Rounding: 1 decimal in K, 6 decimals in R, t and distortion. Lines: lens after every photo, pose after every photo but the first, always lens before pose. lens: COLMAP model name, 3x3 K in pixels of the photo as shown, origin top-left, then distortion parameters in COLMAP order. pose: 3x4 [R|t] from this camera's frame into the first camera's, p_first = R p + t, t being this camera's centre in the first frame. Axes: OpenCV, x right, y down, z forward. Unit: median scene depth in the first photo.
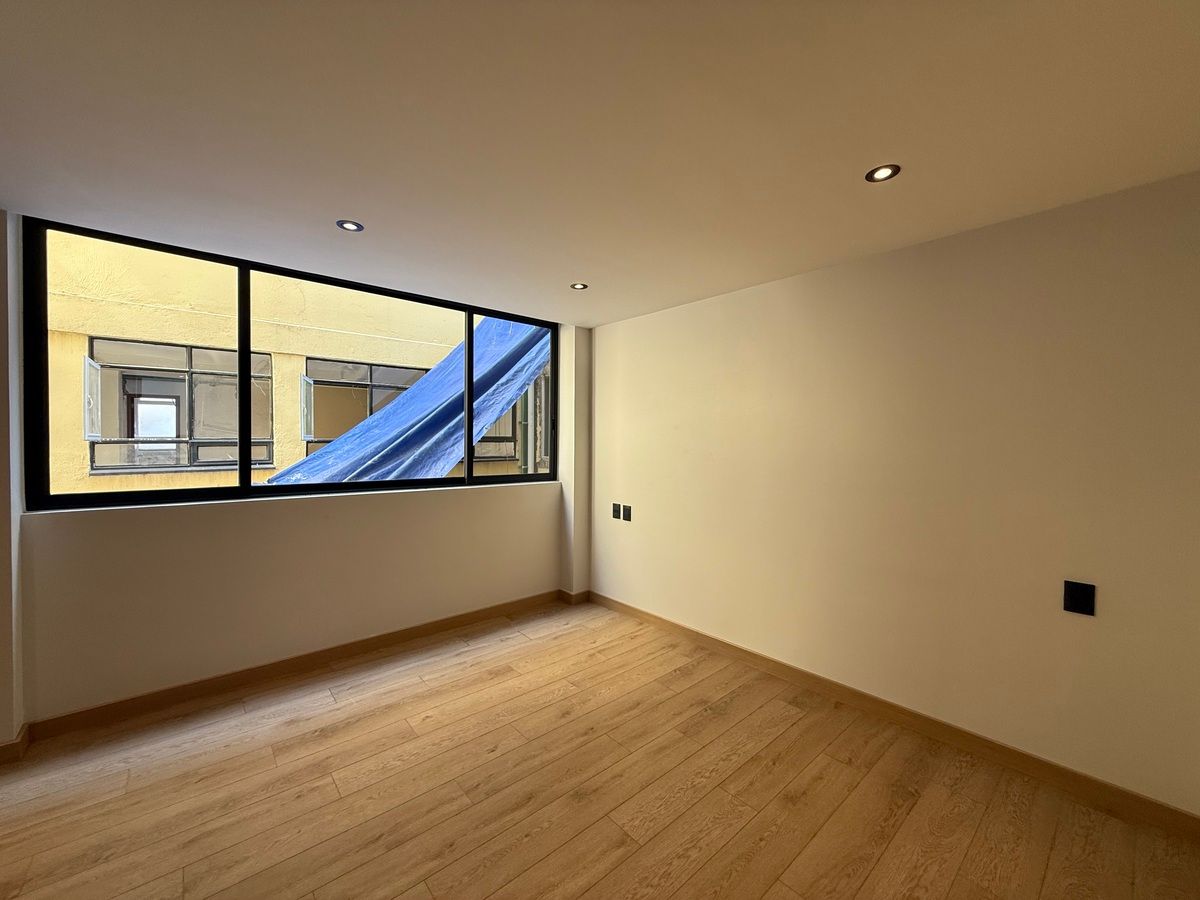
lens RADIAL K [[476.4, 0, 598.0], [0, 476.4, 448.7], [0, 0, 1]] dist [-0.002516, -0.000361]
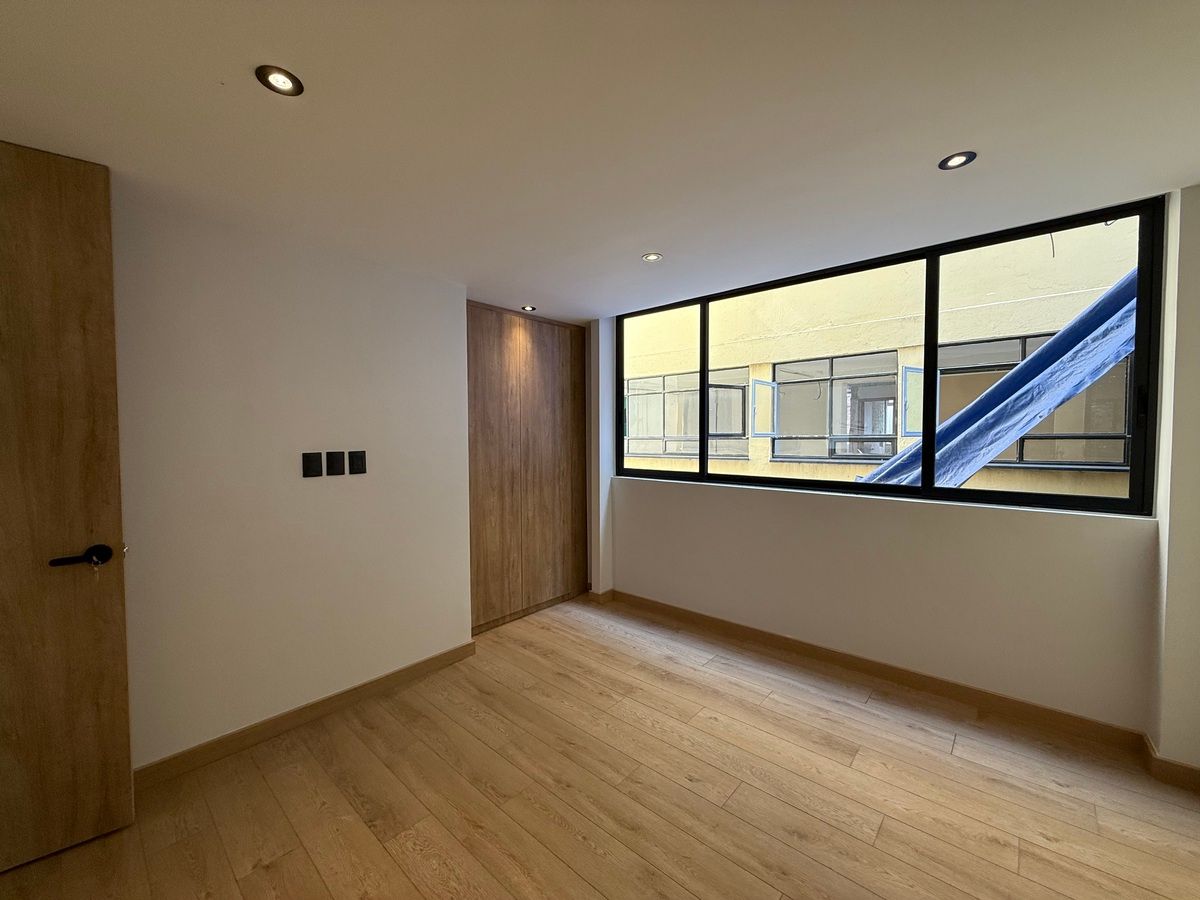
lens RADIAL K [[476.9, 0, 598.6], [0, 476.9, 446.3], [0, 0, 1]] dist [-0.001290, -0.000200]
pose [[0.124240, 0.017421, -0.992099, 0.526521], [-0.013030, 0.999788, 0.015925, -0.011064], [0.992167, 0.010949, 0.124441, 0.572595]]
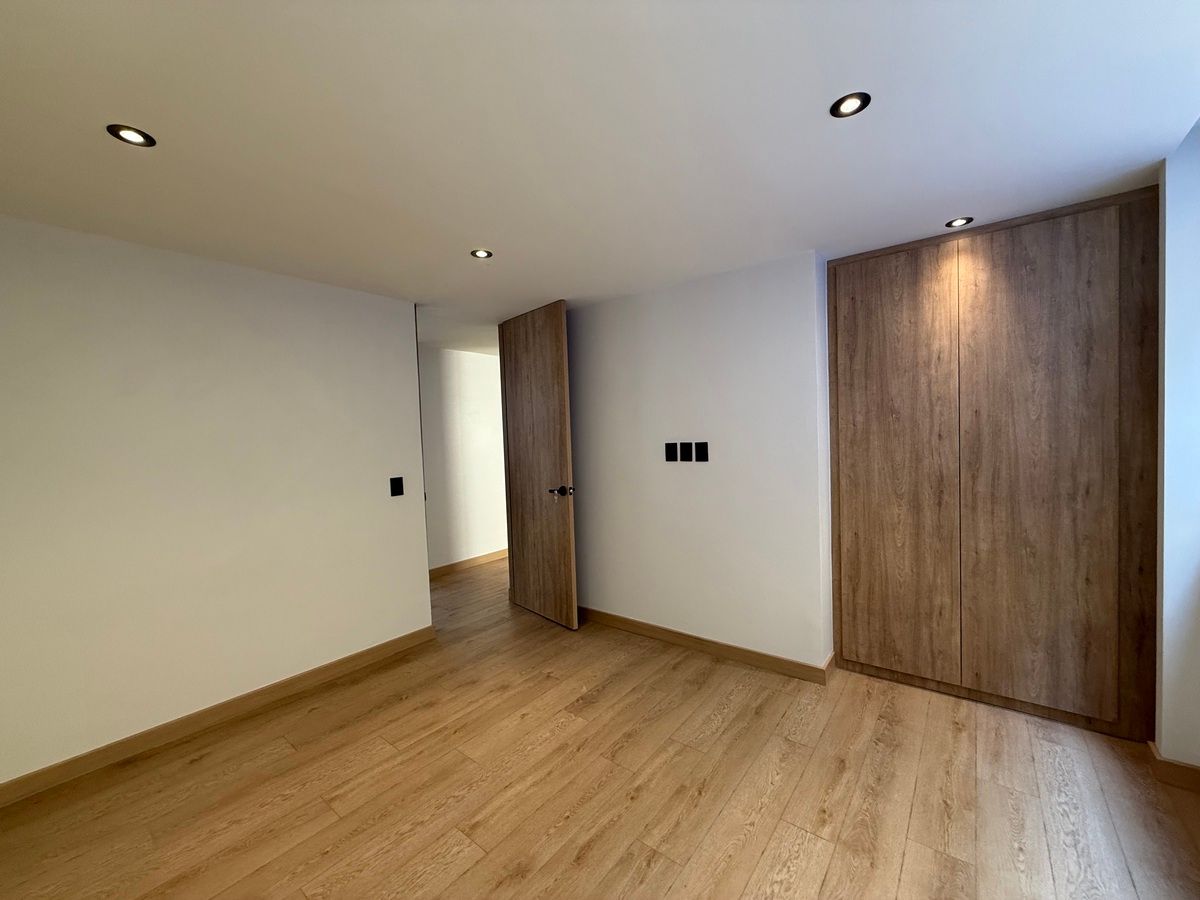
lens RADIAL K [[476.4, 0, 598.0], [0, 476.4, 448.7], [0, 0, 1]] dist [-0.002516, -0.000361]
pose [[-0.982566, 0.029012, -0.183639, -0.030621], [0.020622, 0.998662, 0.047429, -0.023156], [0.184769, 0.042815, -0.981849, 1.273698]]
